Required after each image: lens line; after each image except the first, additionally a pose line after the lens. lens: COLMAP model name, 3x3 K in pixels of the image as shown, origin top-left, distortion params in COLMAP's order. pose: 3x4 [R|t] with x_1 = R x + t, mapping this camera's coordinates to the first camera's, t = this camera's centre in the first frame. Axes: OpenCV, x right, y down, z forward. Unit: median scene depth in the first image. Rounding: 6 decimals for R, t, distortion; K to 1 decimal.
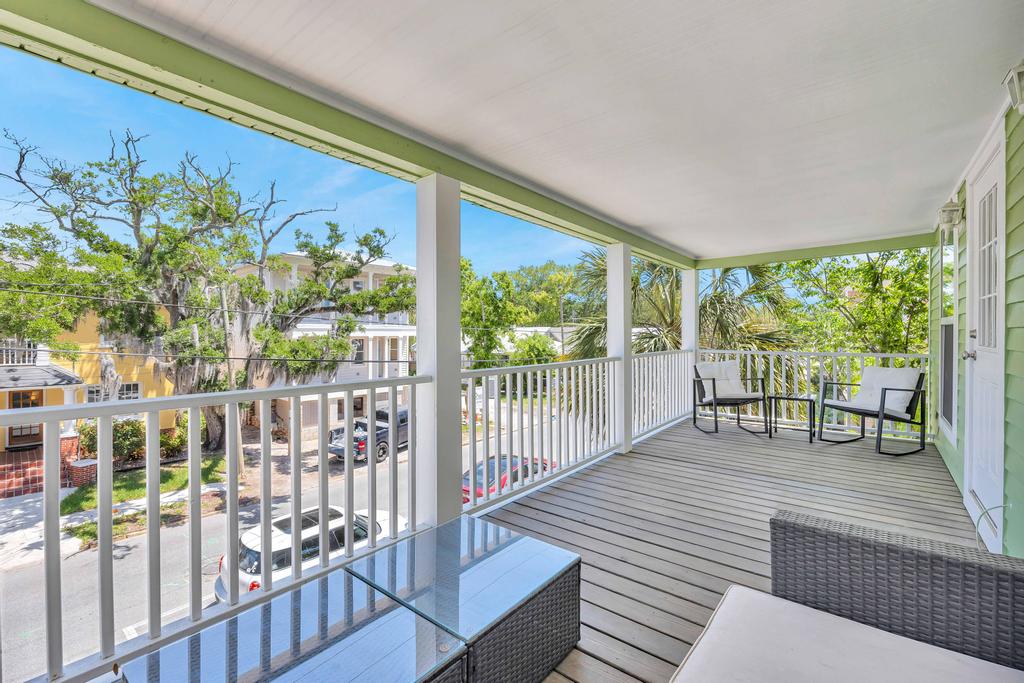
lens RADIAL K [[453.7, 0, 511.0], [0, 453.7, 339.7], [0, 0, 1]] dist [-0.012989, -0.000081]
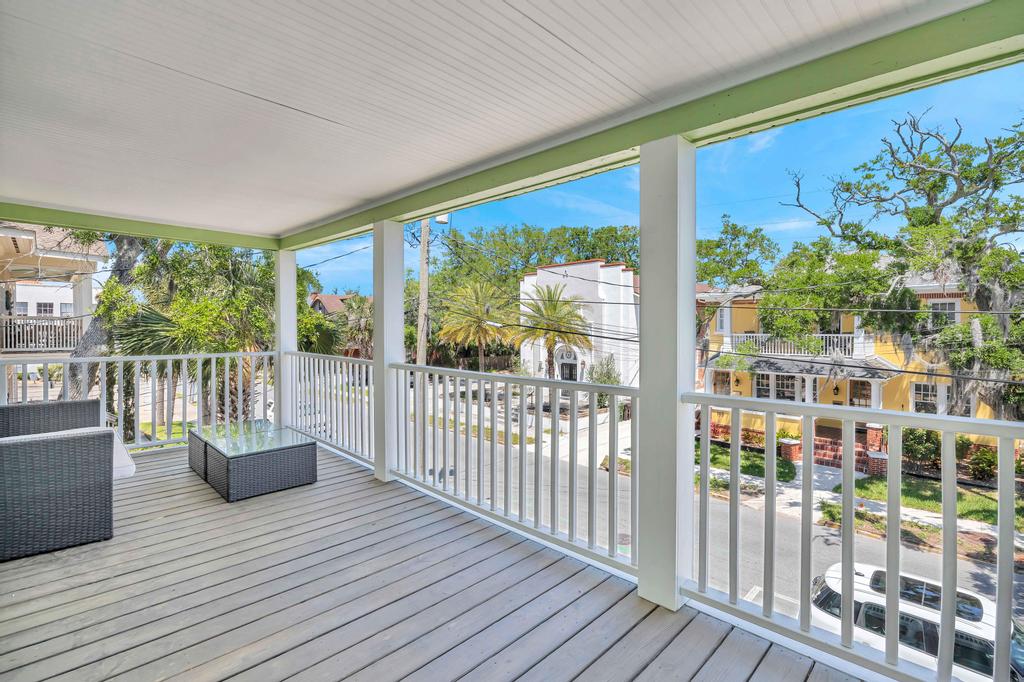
lens RADIAL K [[473.1, 0, 511.4], [0, 473.1, 334.1], [0, 0, 1]] dist [0.000727, 0.000177]
pose [[-0.100744, 0.010499, -0.994857, 0.257563], [-0.013183, 0.999842, 0.011887, -0.006838], [0.994825, 0.014313, -0.100590, 0.313653]]
